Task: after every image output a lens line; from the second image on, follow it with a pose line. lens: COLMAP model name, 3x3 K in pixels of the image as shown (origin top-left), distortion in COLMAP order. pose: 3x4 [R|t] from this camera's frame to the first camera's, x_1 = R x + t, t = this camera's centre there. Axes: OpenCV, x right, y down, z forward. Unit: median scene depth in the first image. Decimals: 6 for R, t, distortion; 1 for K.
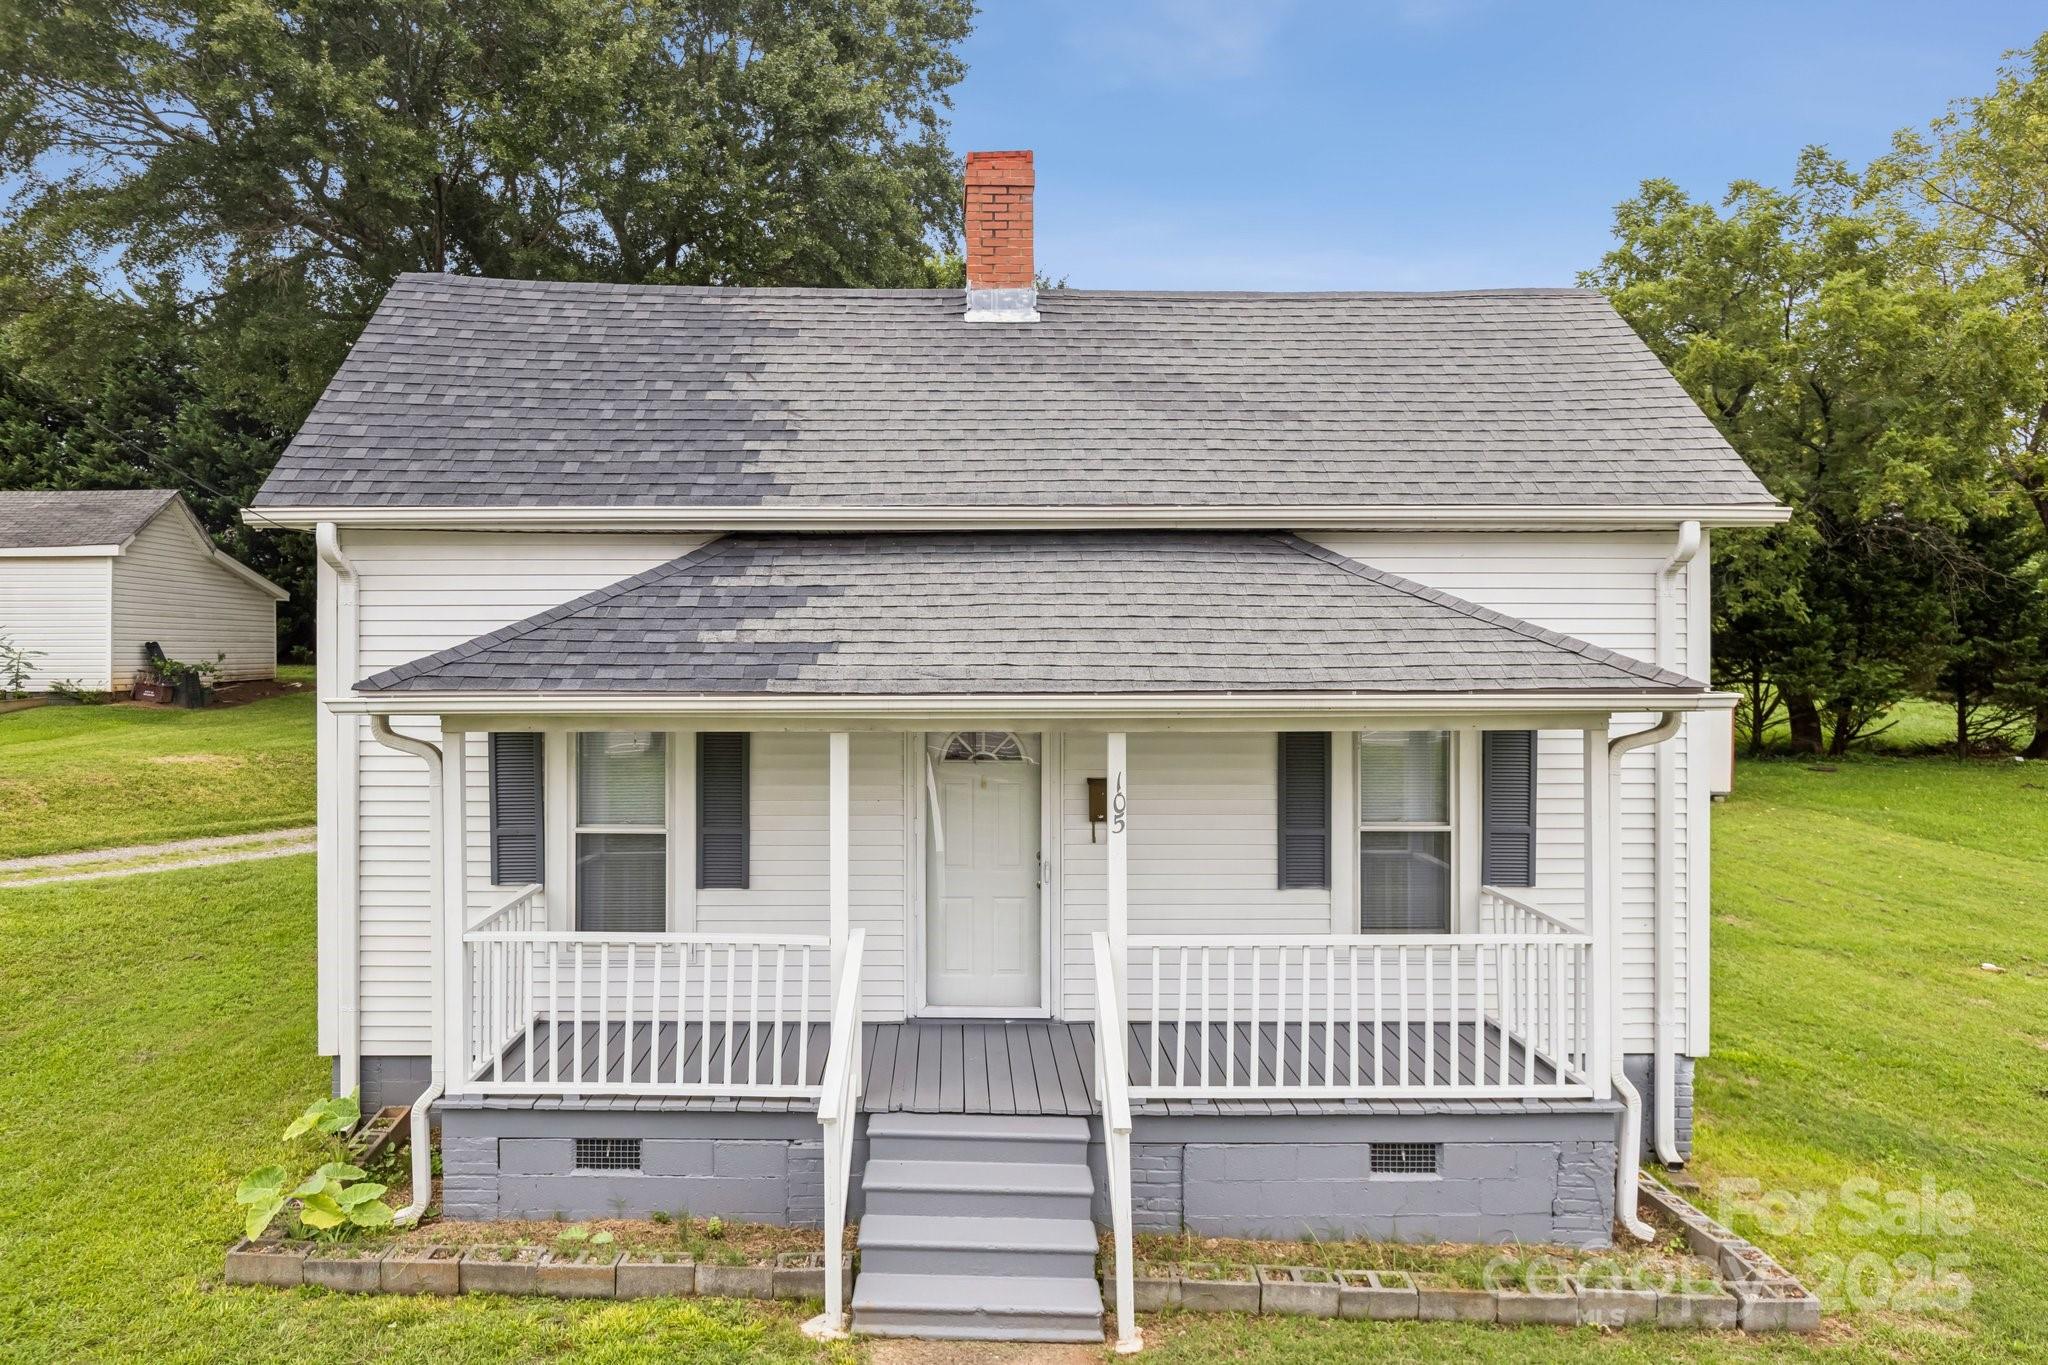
lens RADIAL K [[1331.9, 0, 971.3], [0, 1331.9, 677.2], [0, 0, 1]] dist [0.003190, 0.000726]
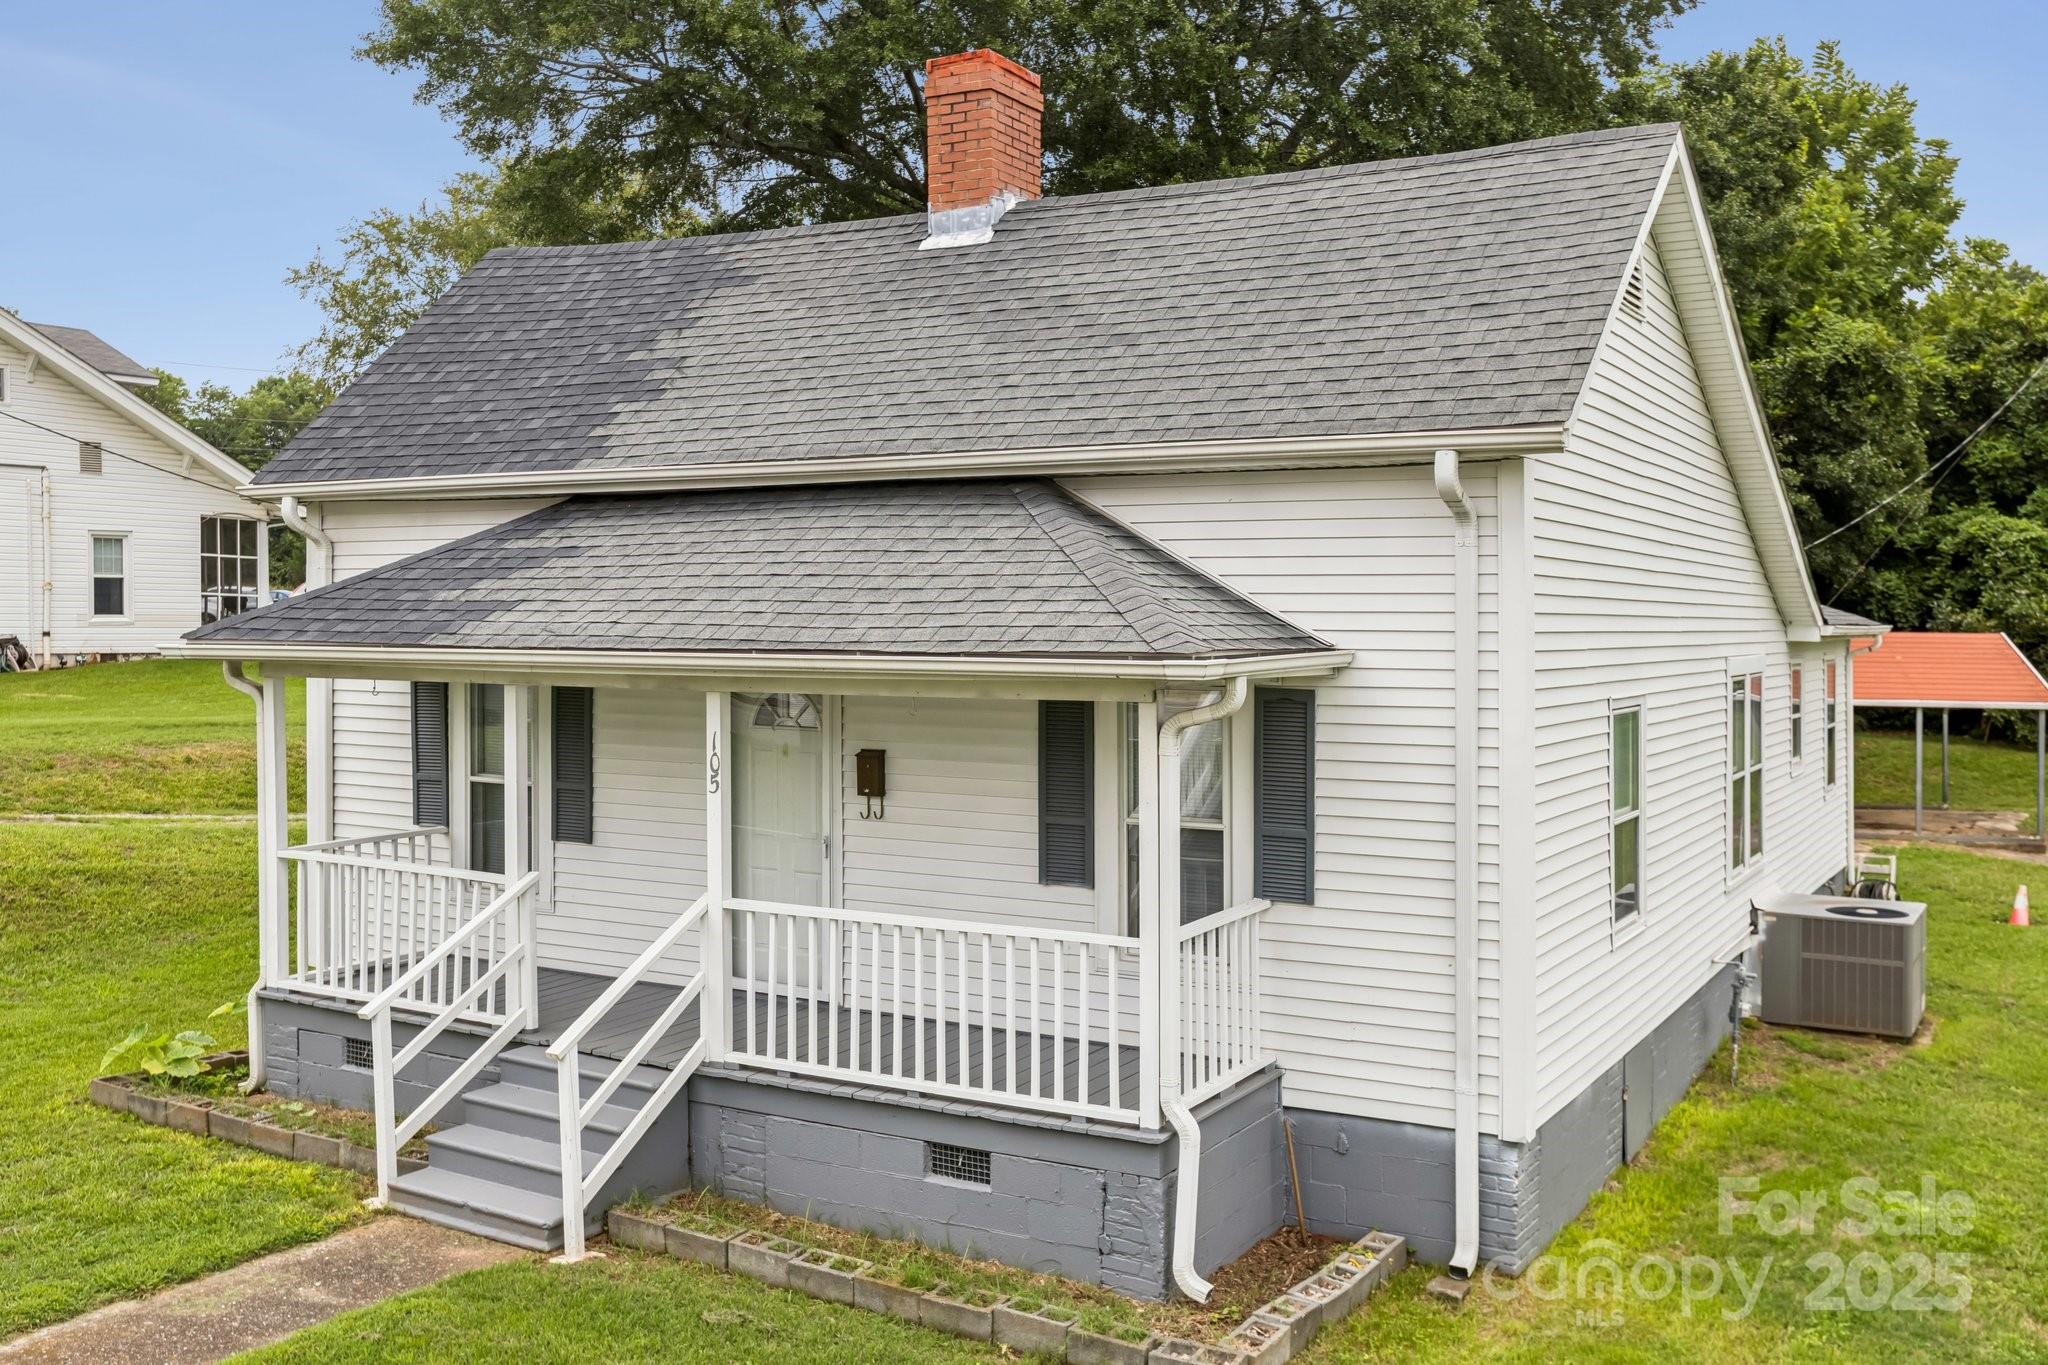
lens RADIAL K [[1892.8, 0, 1024.0], [0, 1892.8, 682.5], [0, 0, 1]] dist [-0.008081, 0.008146]
pose [[0.865433, 0.022987, -0.500497, 0.837154], [-0.019767, 0.999736, 0.011735, 0.011288], [0.500635, -0.000263, 0.865658, -0.087337]]
